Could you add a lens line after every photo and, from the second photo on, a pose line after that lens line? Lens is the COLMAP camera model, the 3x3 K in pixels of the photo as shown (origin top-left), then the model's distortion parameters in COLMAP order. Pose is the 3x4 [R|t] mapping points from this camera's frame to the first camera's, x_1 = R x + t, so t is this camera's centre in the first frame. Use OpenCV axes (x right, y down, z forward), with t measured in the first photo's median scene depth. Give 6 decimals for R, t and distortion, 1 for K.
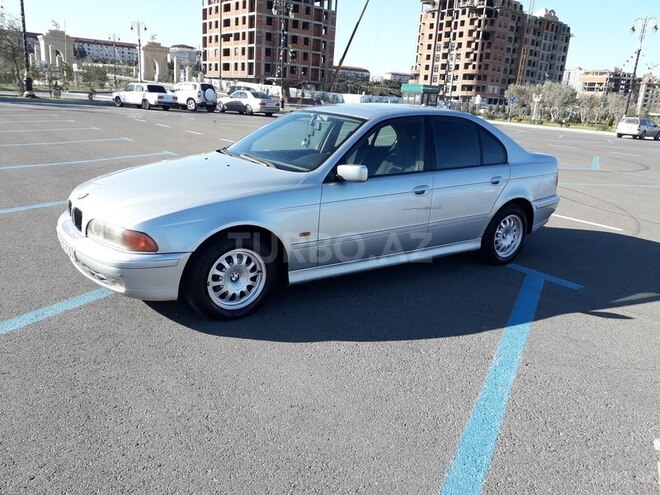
lens RADIAL K [[538.8, 0, 324.6], [0, 538.8, 247.5], [0, 0, 1]] dist [0.044032, -0.057360]
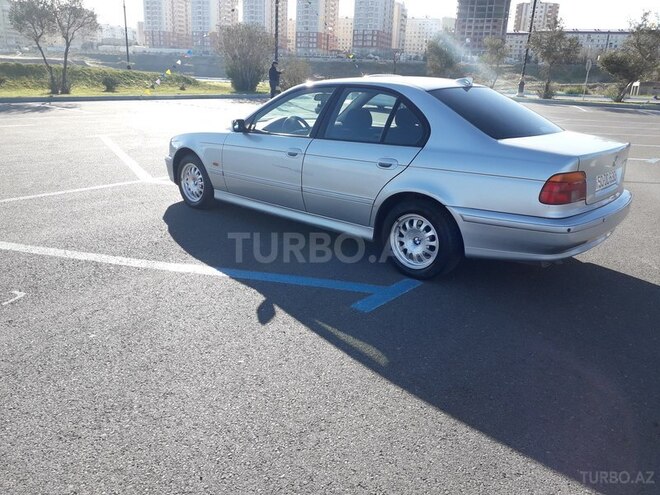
lens RADIAL K [[538.8, 0, 324.6], [0, 538.8, 247.5], [0, 0, 1]] dist [0.044032, -0.057360]
pose [[0.193231, 0.246306, -0.949734, 0.086193], [-0.283360, 0.940740, 0.186322, -0.009881], [0.939345, 0.233114, 0.251573, 0.056349]]
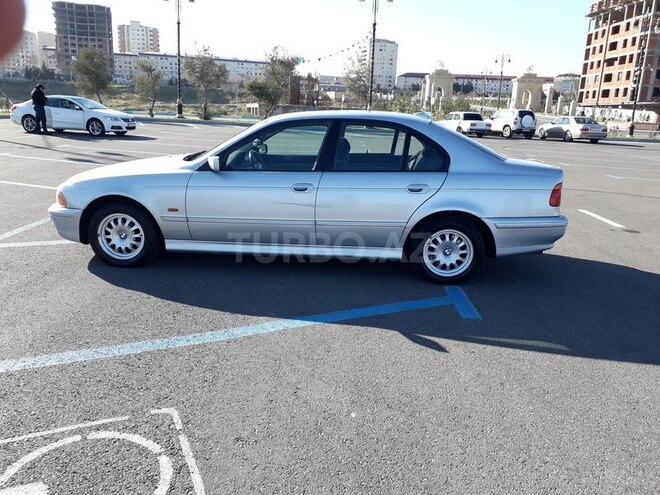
lens RADIAL K [[538.8, 0, 324.6], [0, 538.8, 247.5], [0, 0, 1]] dist [0.044032, -0.057360]
pose [[0.773492, 0.126912, -0.620969, 0.060254], [-0.161348, 0.986897, 0.000720, 0.000166], [0.612924, 0.099635, 0.783835, 0.014410]]
